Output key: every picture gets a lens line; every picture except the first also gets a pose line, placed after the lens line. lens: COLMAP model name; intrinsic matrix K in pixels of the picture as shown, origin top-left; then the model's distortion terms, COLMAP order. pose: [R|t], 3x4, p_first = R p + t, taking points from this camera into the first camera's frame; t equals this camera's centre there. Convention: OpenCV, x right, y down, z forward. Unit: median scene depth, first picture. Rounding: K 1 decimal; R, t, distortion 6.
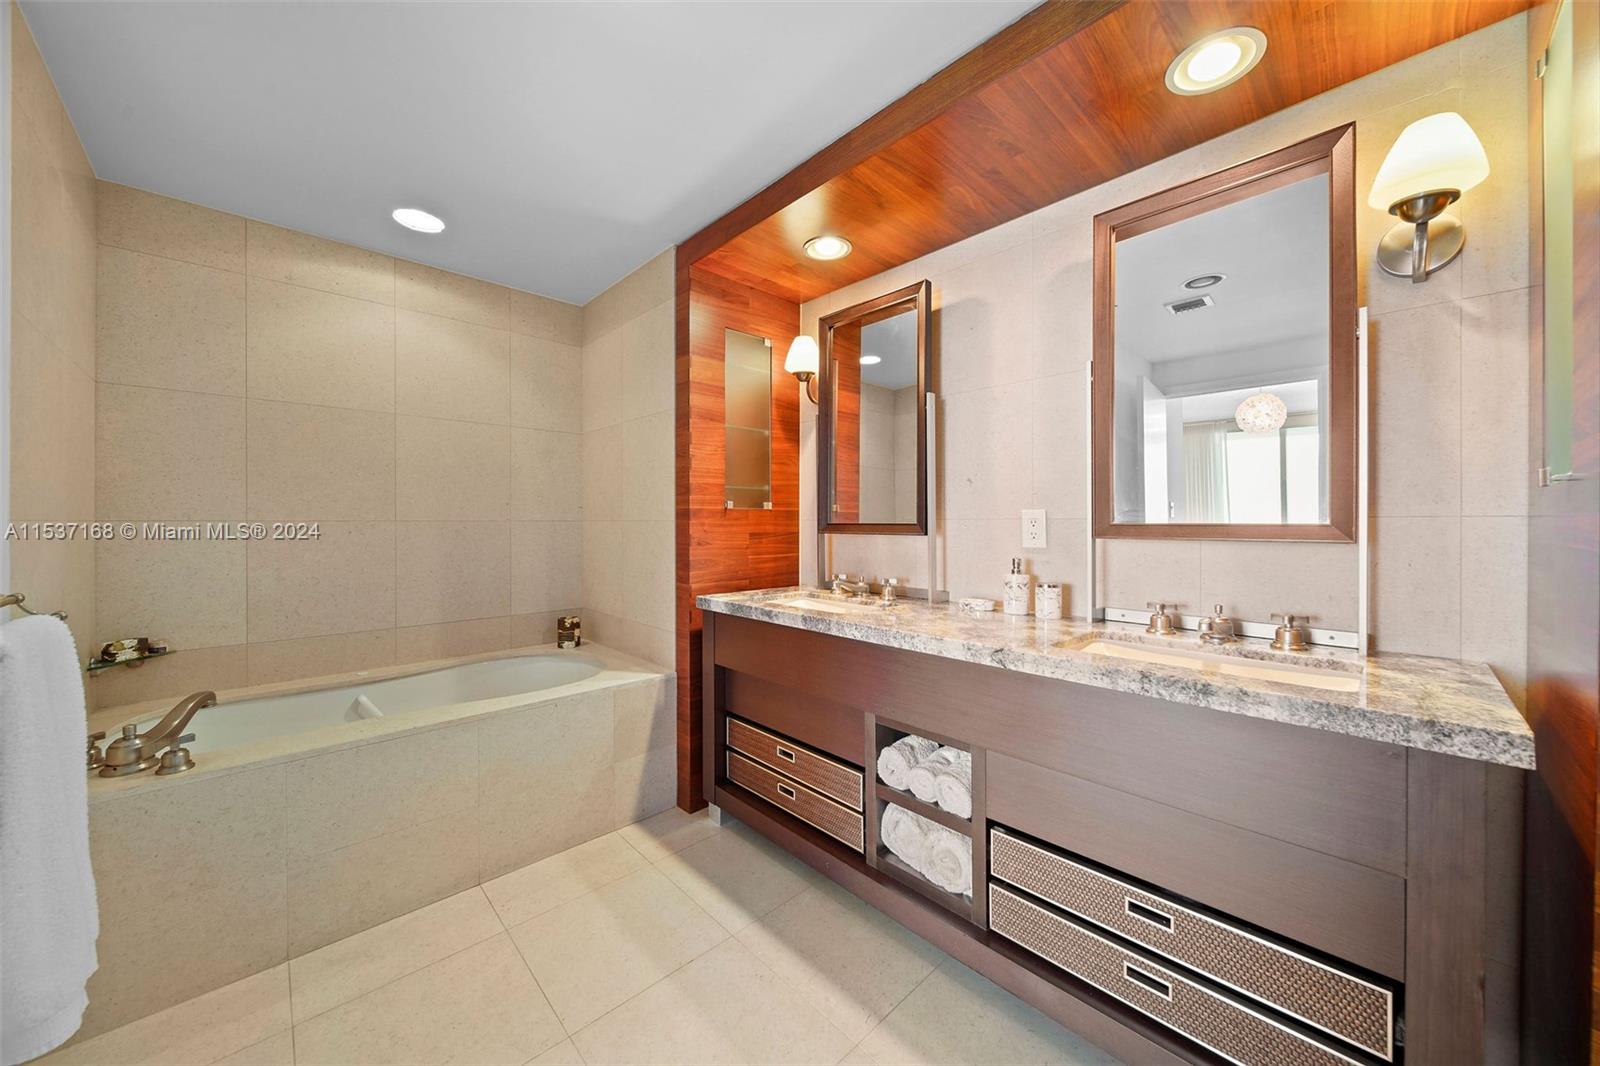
lens RADIAL K [[565.8, 0, 792.5], [0, 565.8, 523.5], [0, 0, 1]] dist [-0.001124, -0.000045]
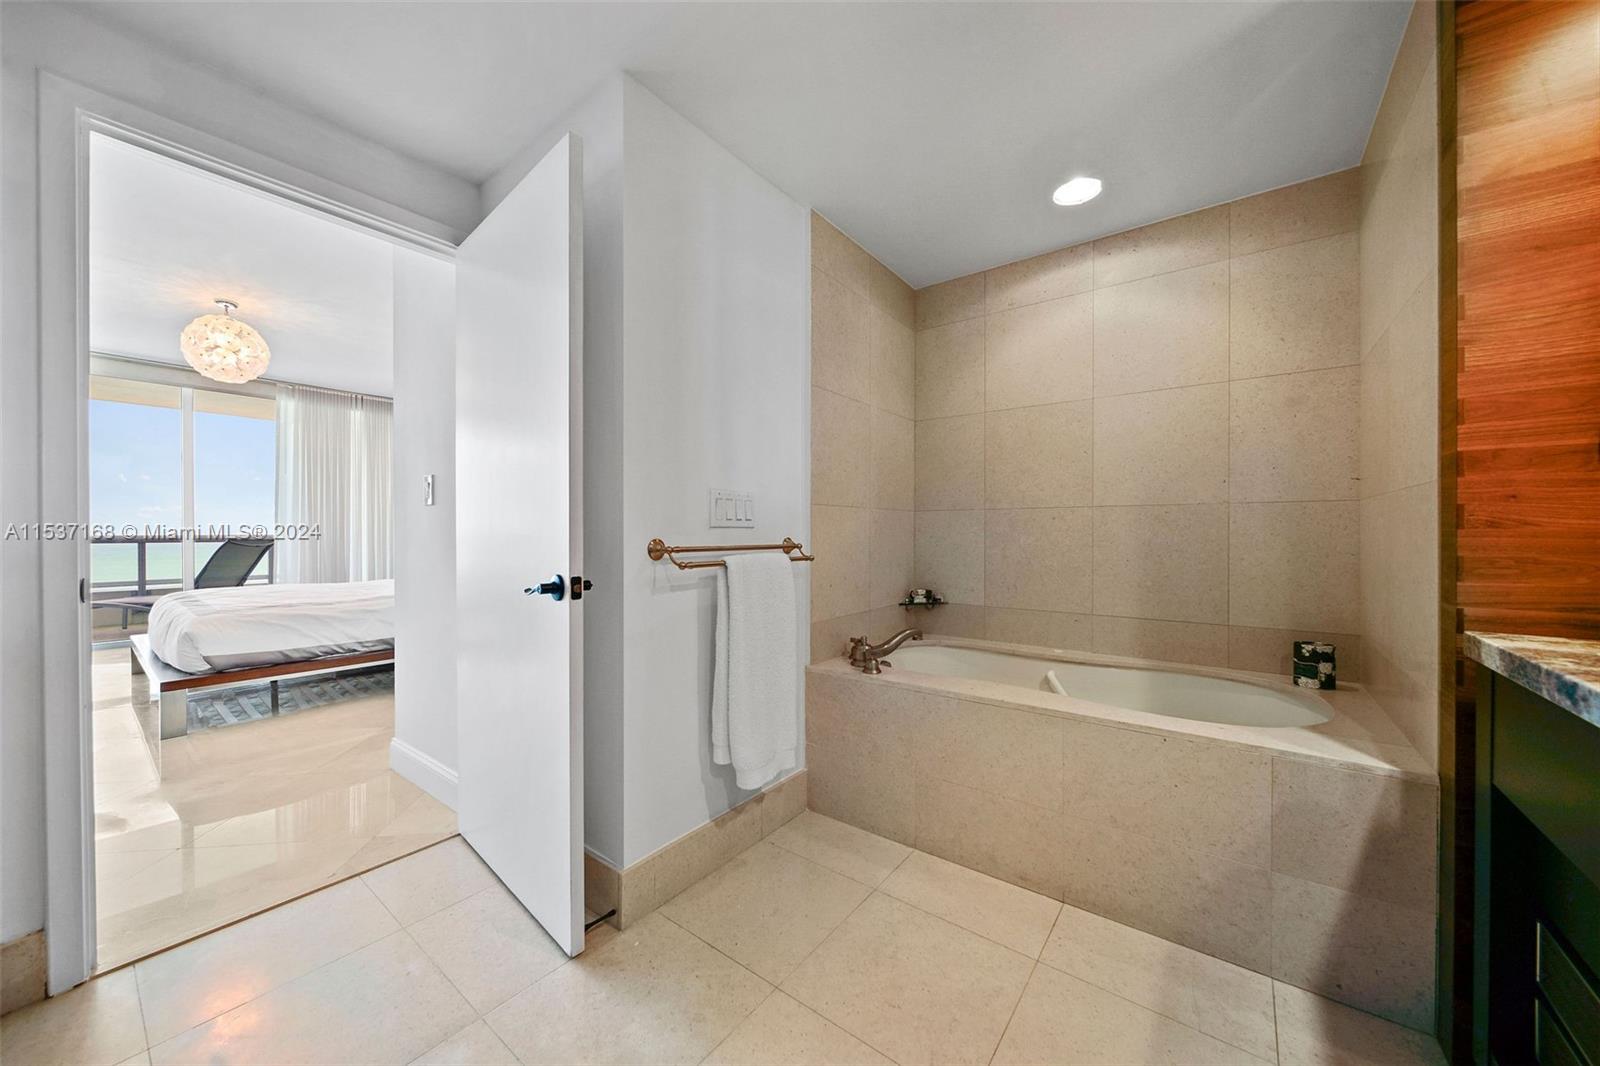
lens RADIAL K [[569.6, 0, 793.3], [0, 569.6, 531.6], [0, 0, 1]] dist [0.000122, -0.001807]
pose [[0.159893, 0.000553, -0.987134, 0.222829], [-0.002249, 0.999997, 0.000196, 0.045991], [0.987132, 0.002189, 0.159894, 0.367703]]
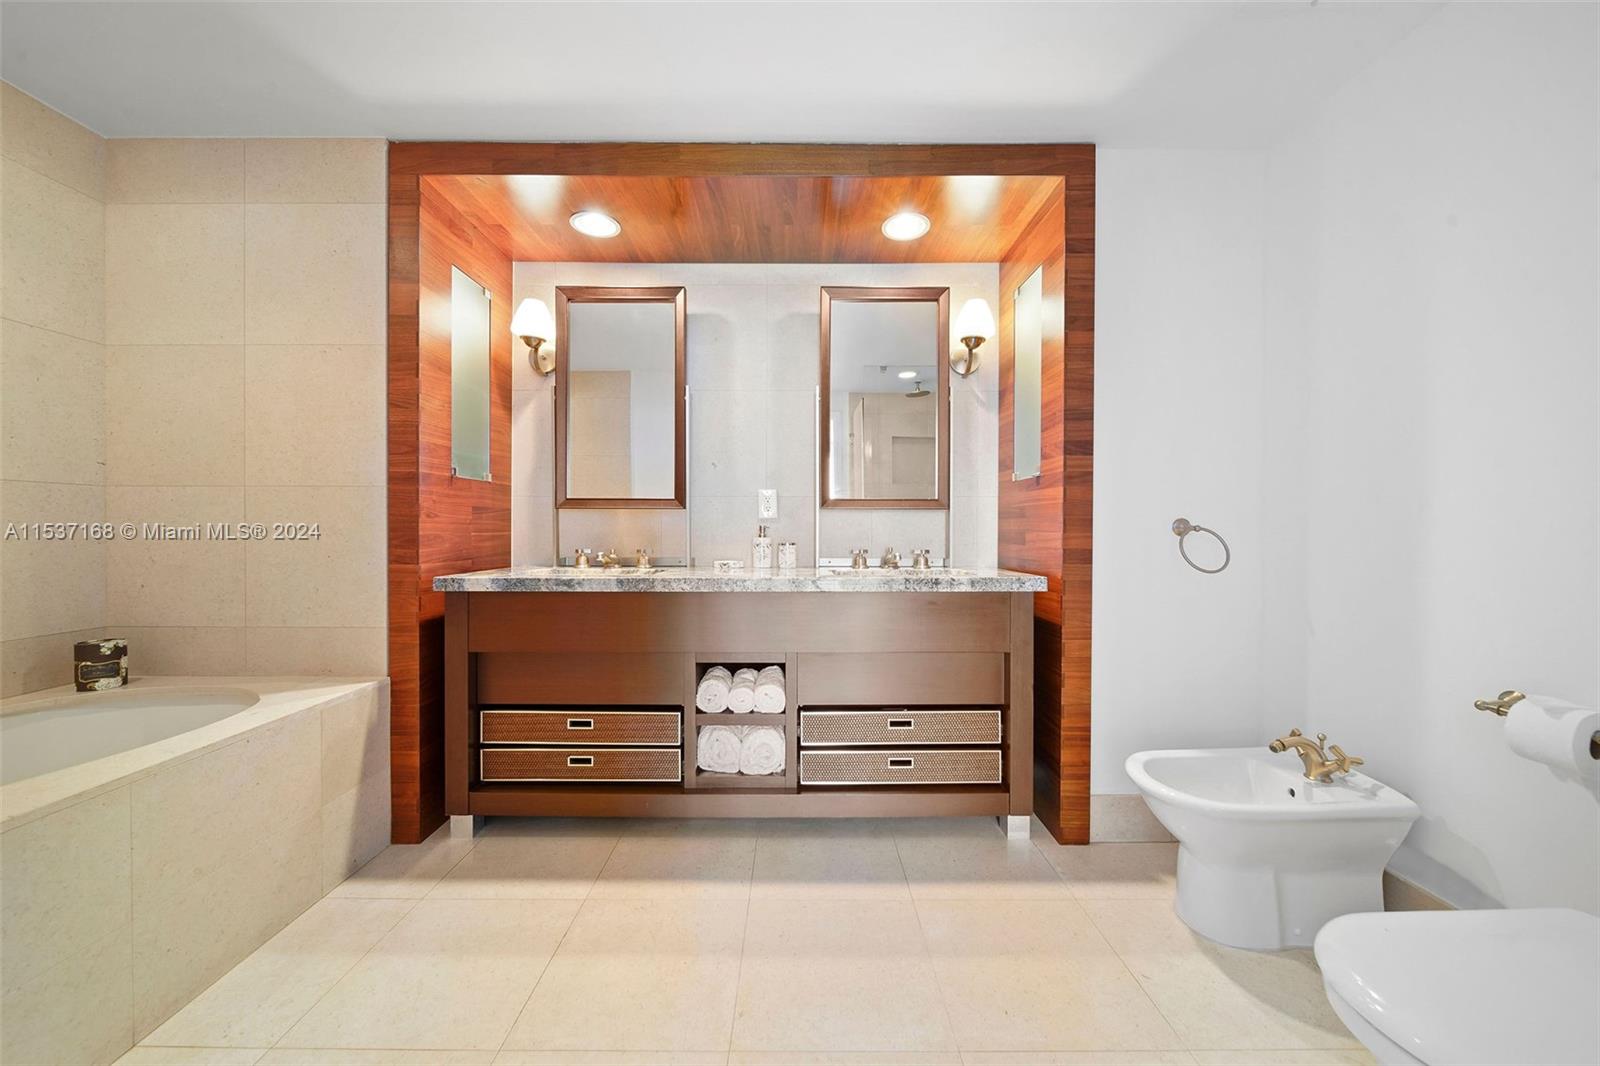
lens RADIAL K [[571.6, 0, 796.3], [0, 571.6, 530.7], [0, 0, 1]] dist [-0.000963, -0.000229]
pose [[0.680584, -0.001699, 0.732668, -0.435714], [-0.000768, 0.999995, 0.003033, 0.058263], [-0.732669, -0.002626, 0.680580, 0.036426]]
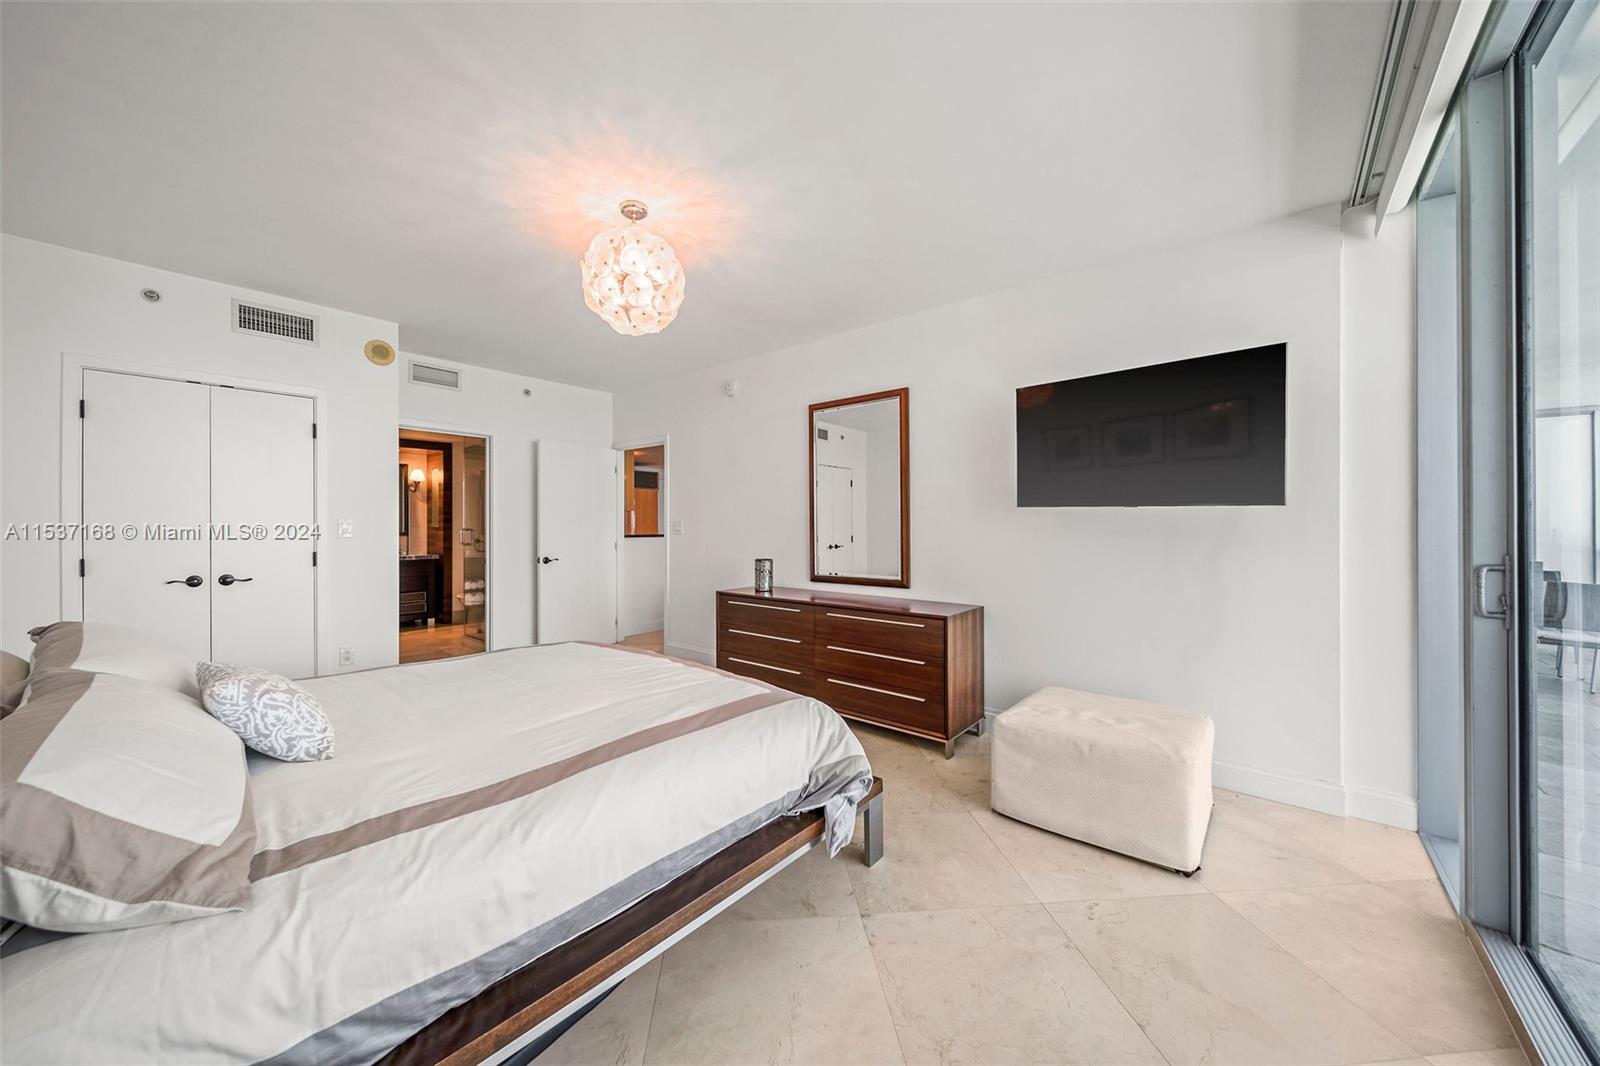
lens RADIAL K [[571.6, 0, 796.3], [0, 571.6, 530.7], [0, 0, 1]] dist [-0.000963, -0.000229]
pose [[-0.115766, -0.007602, 0.993247, -3.100617], [0.000513, 0.999970, 0.007713, -0.034853], [-0.993276, 0.001403, -0.115759, -1.343850]]
